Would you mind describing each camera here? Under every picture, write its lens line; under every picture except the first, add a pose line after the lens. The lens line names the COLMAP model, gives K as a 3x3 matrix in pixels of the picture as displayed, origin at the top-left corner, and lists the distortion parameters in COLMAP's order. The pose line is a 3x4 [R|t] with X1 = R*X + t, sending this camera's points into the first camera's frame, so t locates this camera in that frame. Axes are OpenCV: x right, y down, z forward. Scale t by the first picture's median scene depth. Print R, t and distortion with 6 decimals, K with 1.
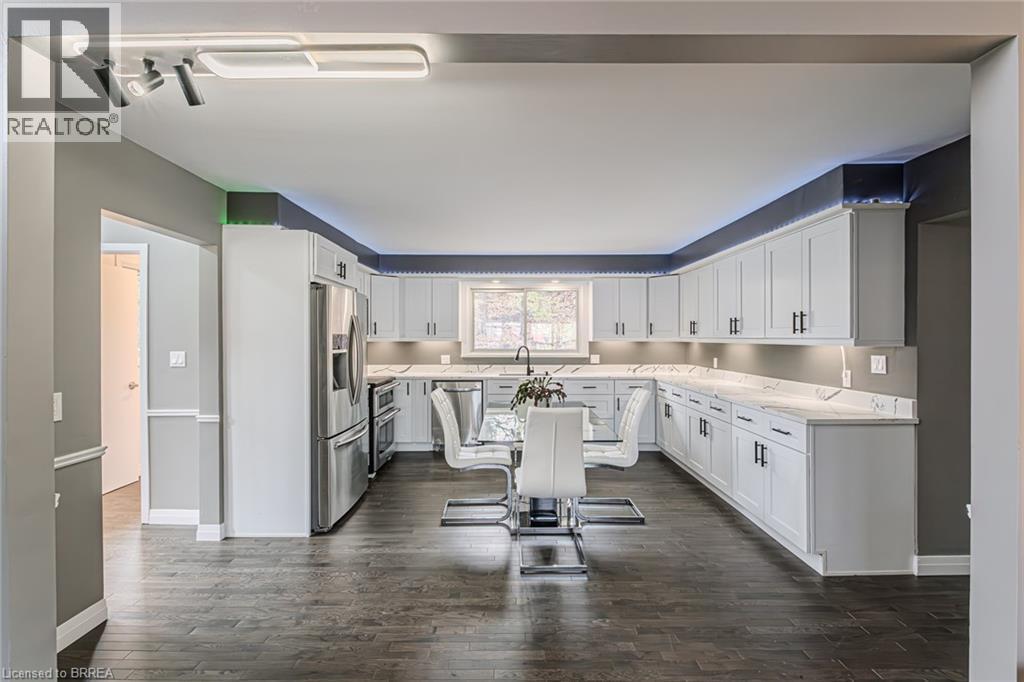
lens RADIAL K [[461.7, 0, 512.3], [0, 461.7, 340.2], [0, 0, 1]] dist [0.000500, -0.000587]
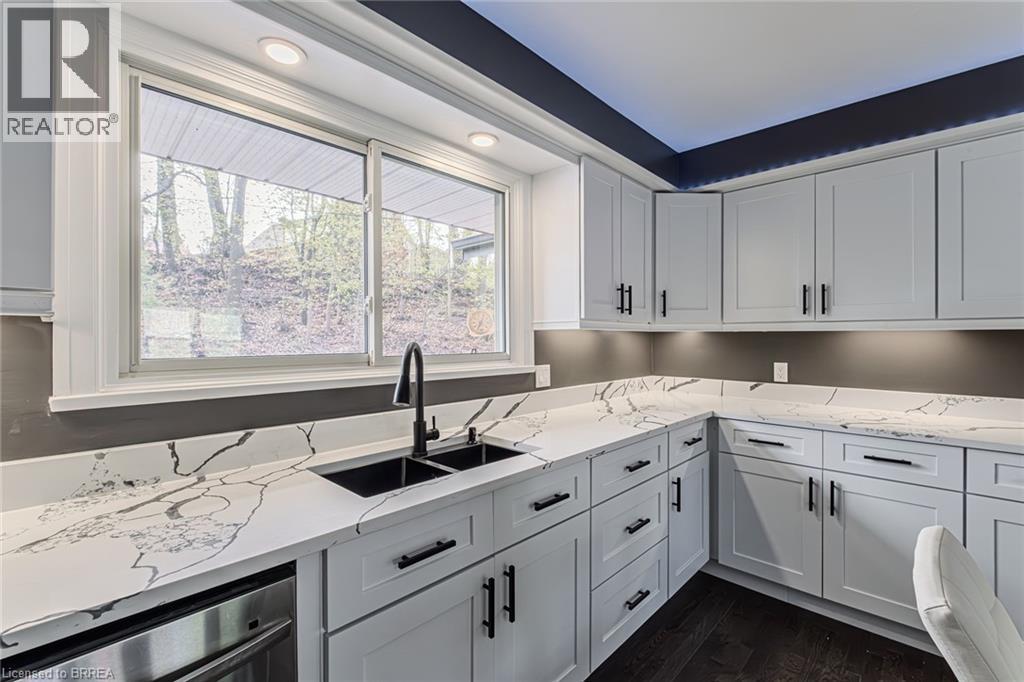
lens RADIAL K [[439.9, 0, 512.5], [0, 439.9, 338.6], [0, 0, 1]] dist [0.002398, -0.000305]
pose [[0.694734, -0.001765, 0.719265, -0.111551], [0.003932, 0.999991, -0.001344, 0.009664], [-0.719256, 0.003762, 0.694735, 0.760268]]
